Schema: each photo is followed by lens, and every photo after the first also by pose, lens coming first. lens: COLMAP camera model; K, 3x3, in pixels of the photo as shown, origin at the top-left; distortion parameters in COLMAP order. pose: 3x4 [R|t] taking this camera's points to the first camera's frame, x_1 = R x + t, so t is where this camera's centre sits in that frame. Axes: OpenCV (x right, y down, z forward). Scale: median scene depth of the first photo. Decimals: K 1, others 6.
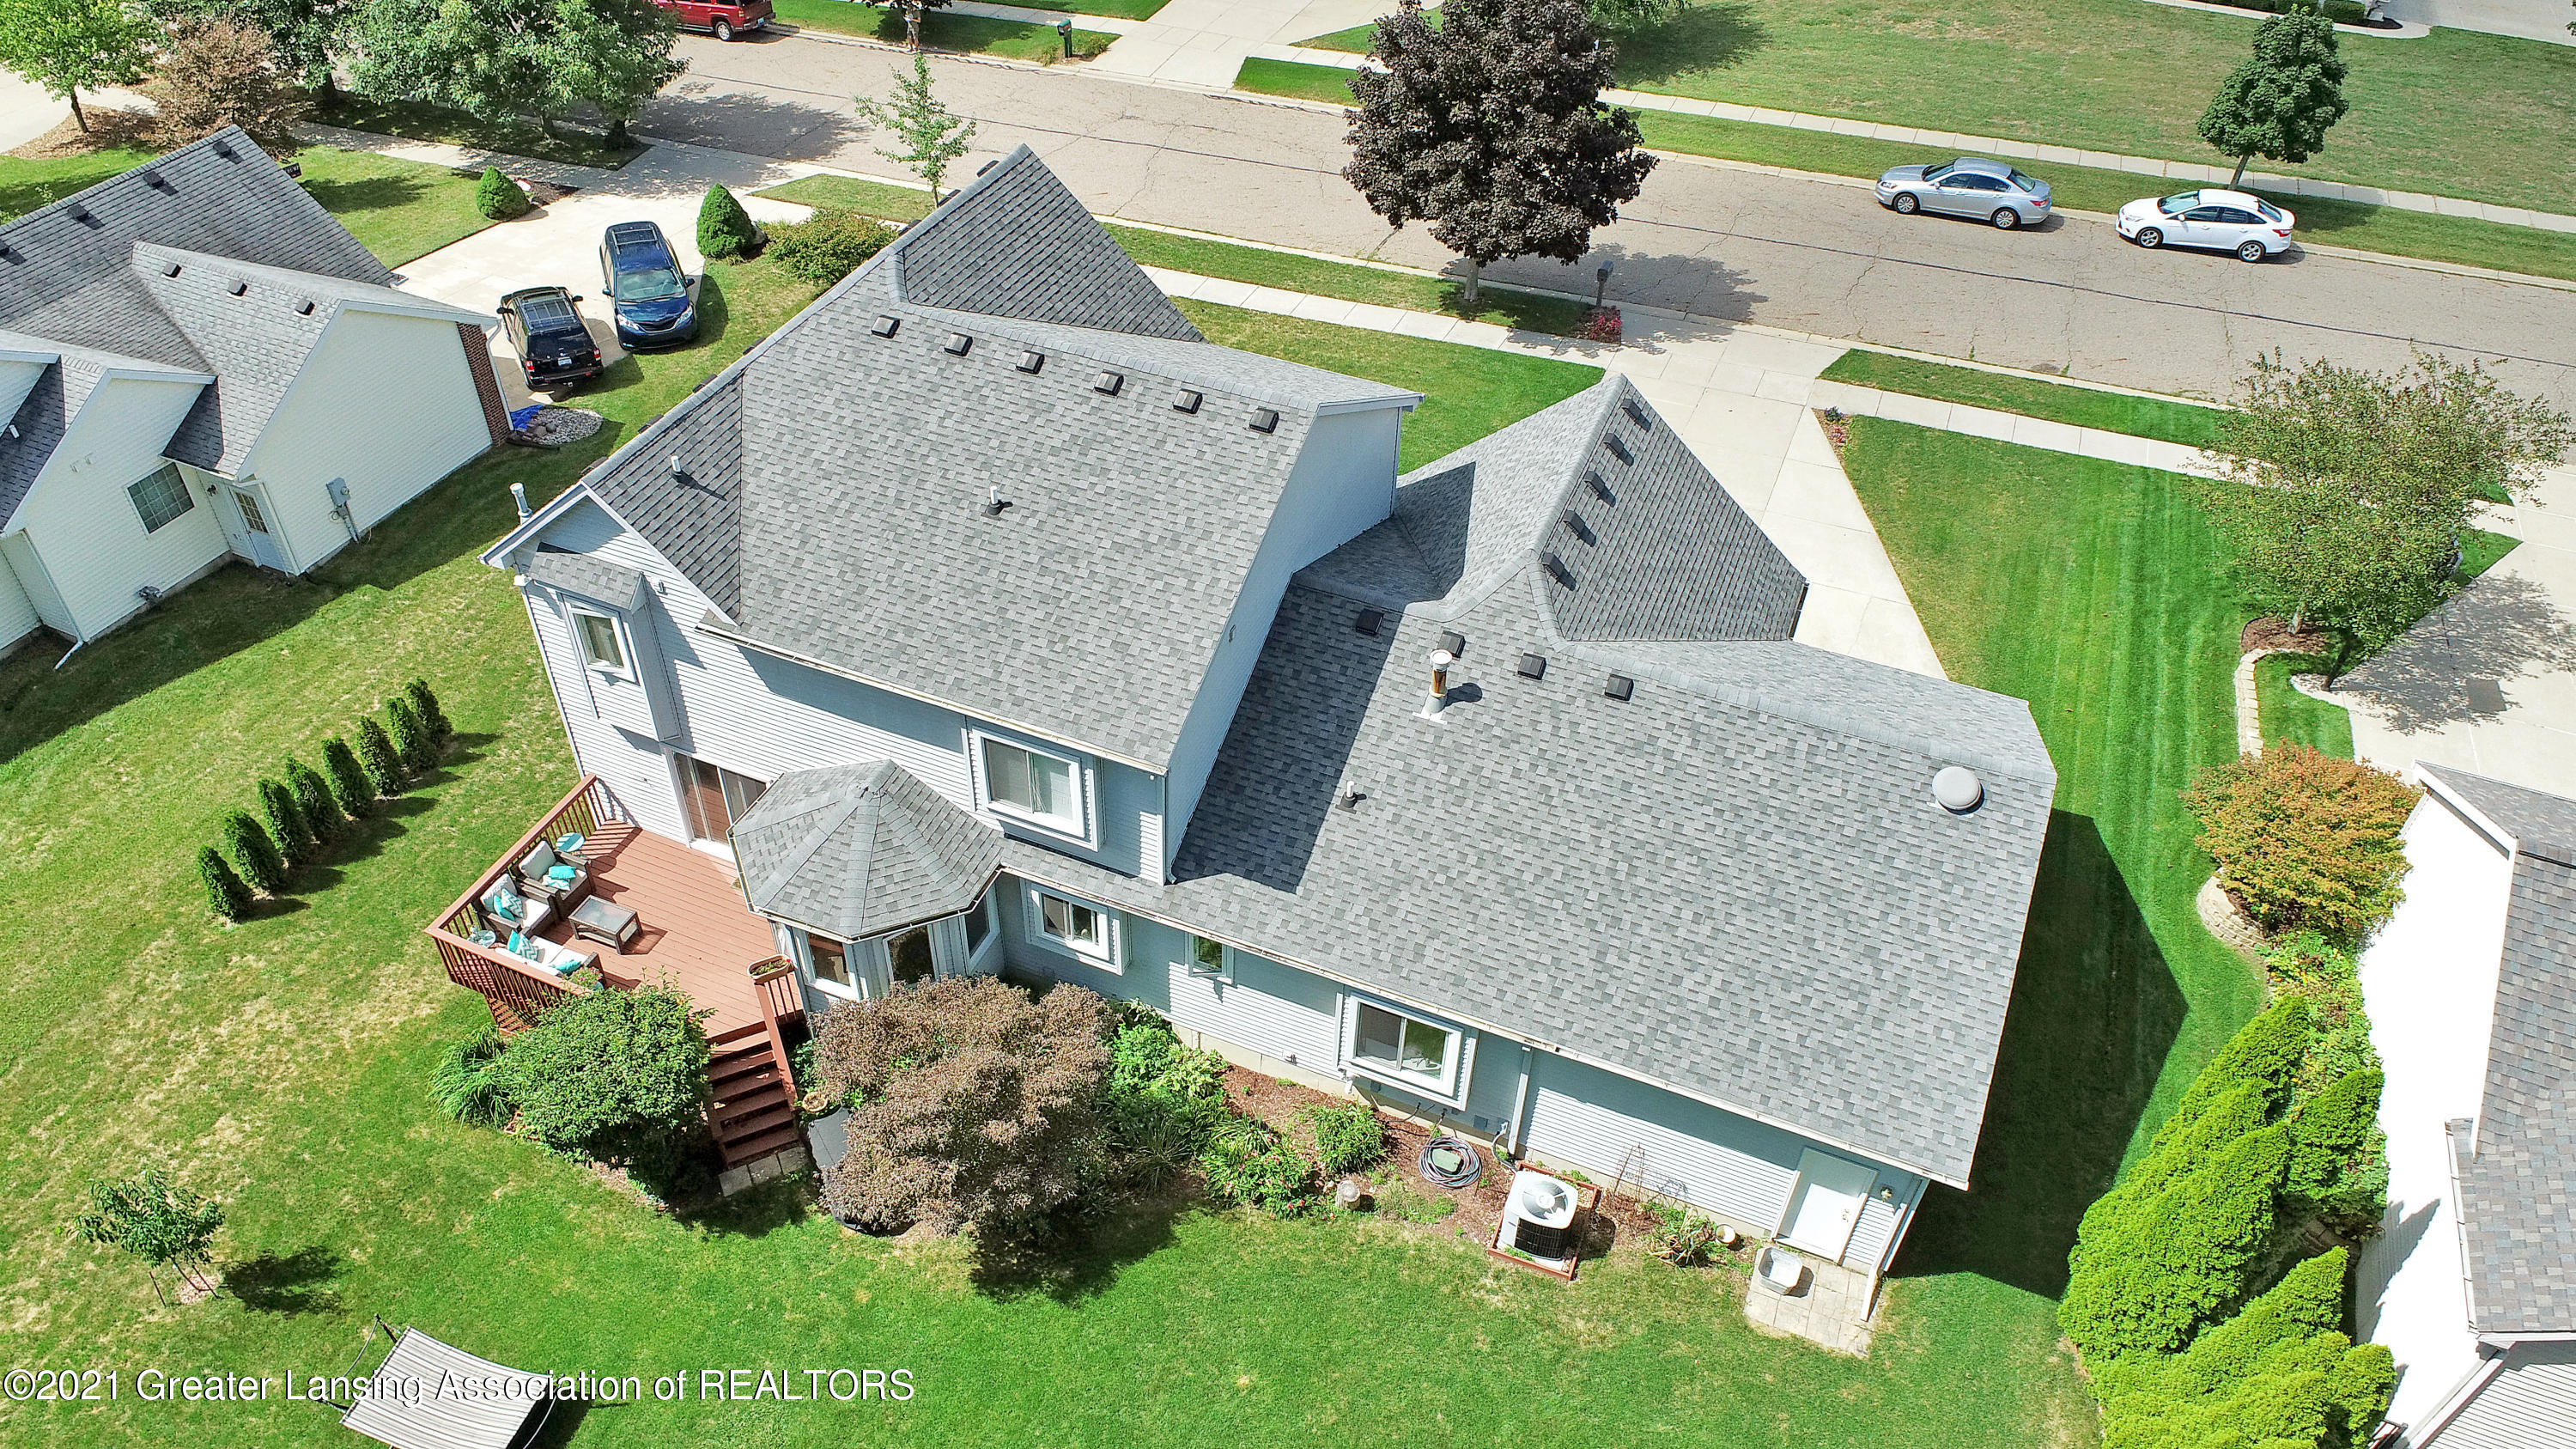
lens RADIAL K [[1738.4, 0, 1288.0], [0, 1738.4, 724.5], [0, 0, 1]] dist [-0.001279, -0.000307]
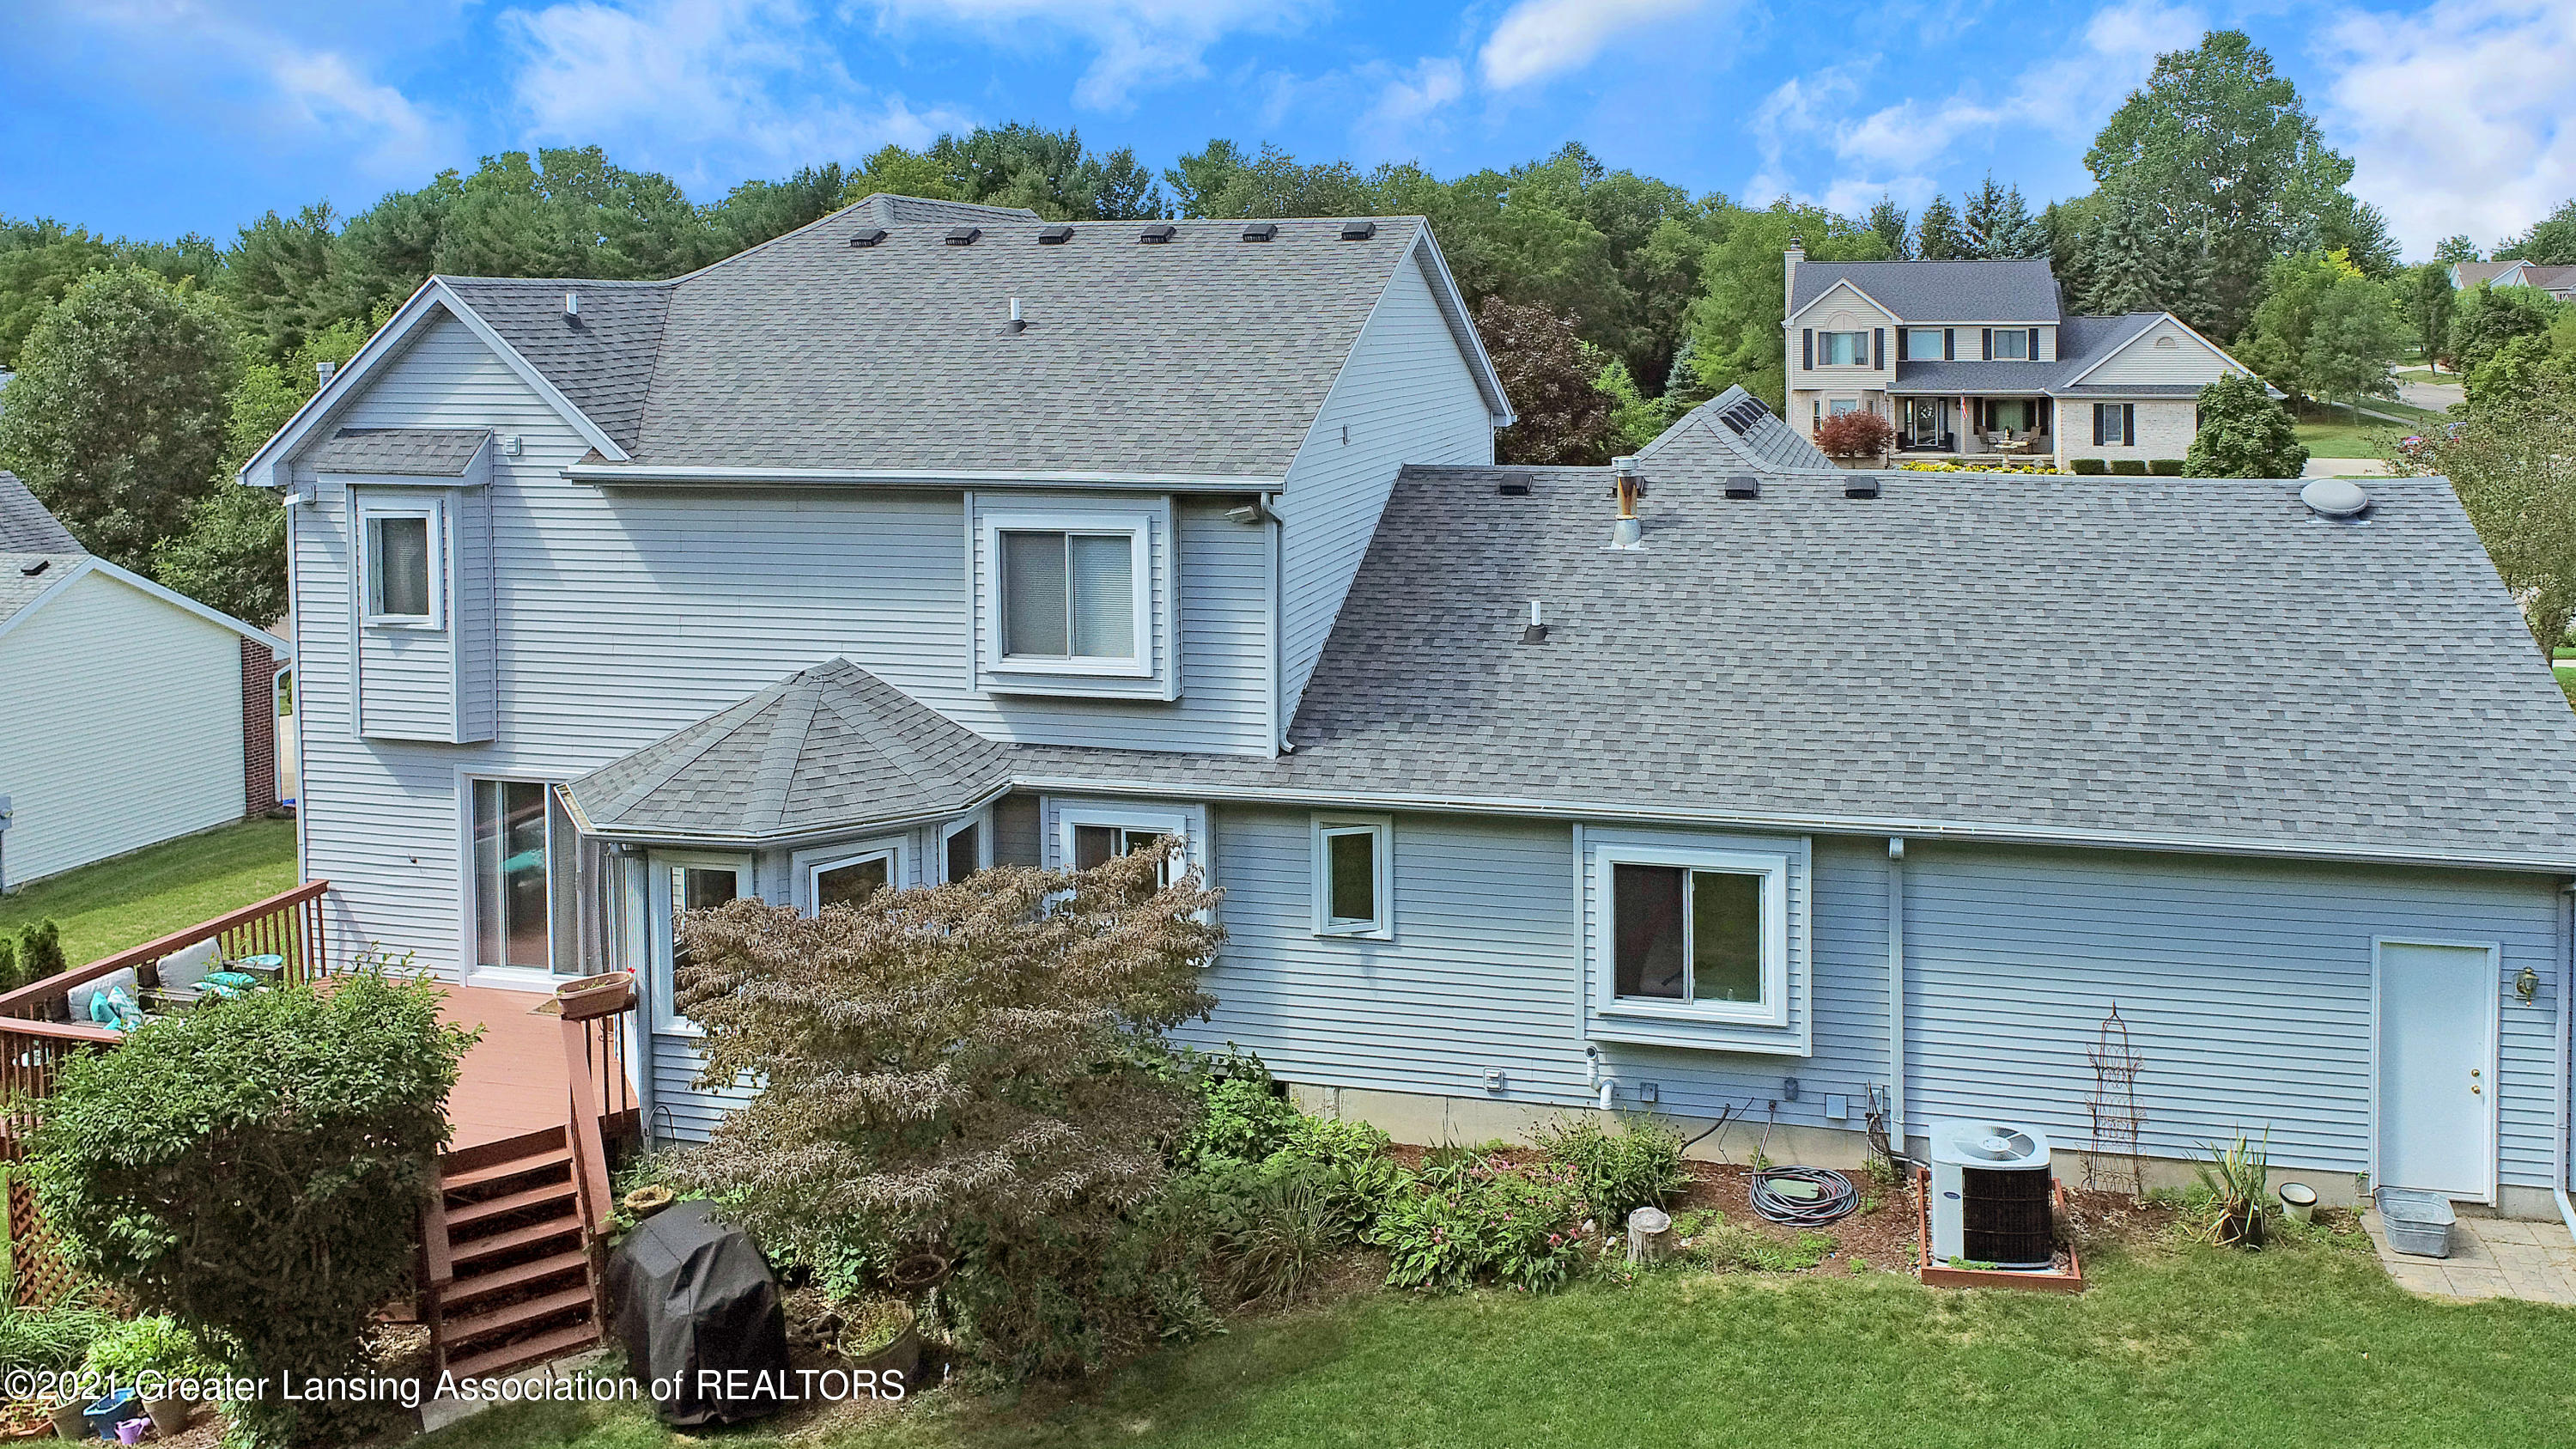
lens RADIAL K [[1802.4, 0, 1449.7], [0, 1802.4, 723.8], [0, 0, 1]] dist [-0.007157, 0.005011]
pose [[0.983197, -0.046440, 0.176540, -0.125661], [0.147037, 0.774602, -0.615119, 0.502747], [-0.108182, 0.630741, 0.768415, 0.474269]]
